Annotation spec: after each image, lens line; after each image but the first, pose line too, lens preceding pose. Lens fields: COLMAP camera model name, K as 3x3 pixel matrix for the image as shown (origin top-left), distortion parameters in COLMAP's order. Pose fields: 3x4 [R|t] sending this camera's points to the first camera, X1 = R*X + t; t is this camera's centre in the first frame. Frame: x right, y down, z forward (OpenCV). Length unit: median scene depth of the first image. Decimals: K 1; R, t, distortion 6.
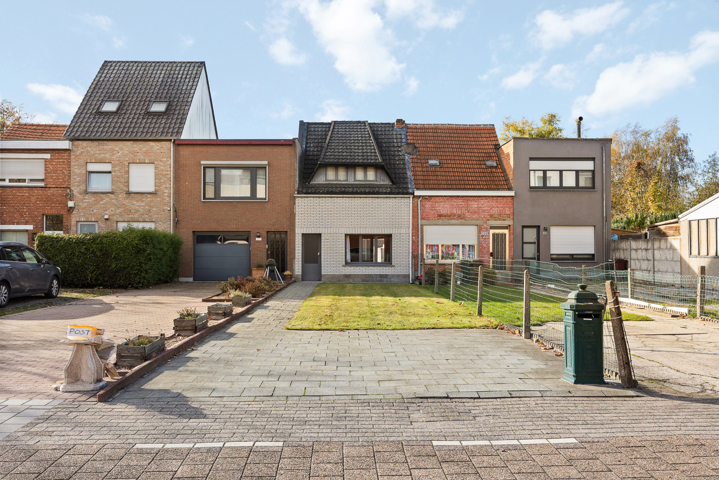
lens RADIAL K [[639.4, 0, 360.3], [0, 639.4, 237.8], [0, 0, 1]] dist [0.031398, 0.001822]
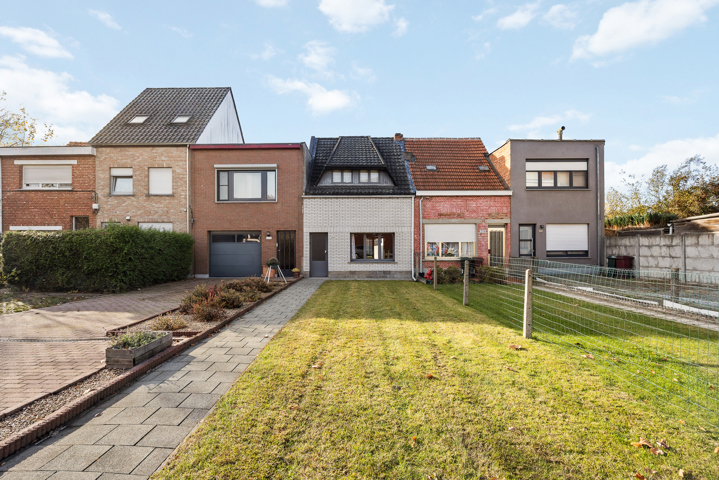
lens RADIAL K [[350.1, 0, 358.8], [0, 350.1, 243.0], [0, 0, 1]] dist [0.004345, 0.000013]
pose [[0.999913, -0.004614, -0.012335, -0.002596], [0.004711, 0.999958, 0.007847, 0.006477], [0.012298, -0.007905, 0.999893, 0.420946]]
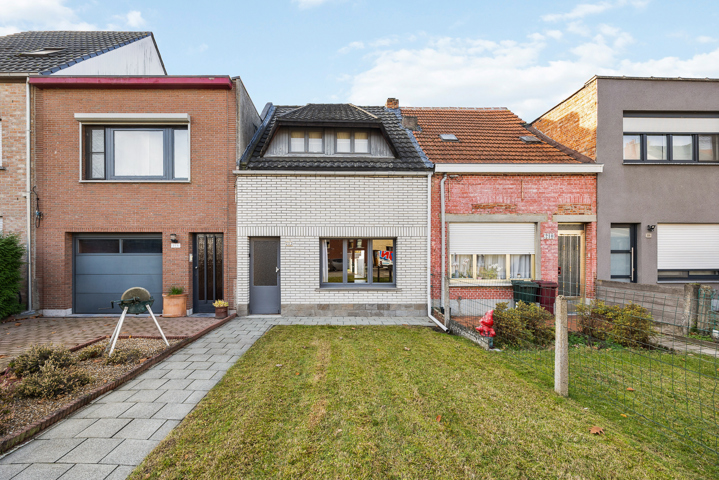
lens RADIAL K [[291.5, 0, 343.3], [0, 291.5, 256.2], [0, 0, 1]] dist [0.003022, 0.000239]
pose [[0.999815, -0.000944, 0.019187, -0.006610], [0.000773, 0.999960, 0.008930, 0.009709], [-0.019195, -0.008914, 0.999776, 0.723294]]
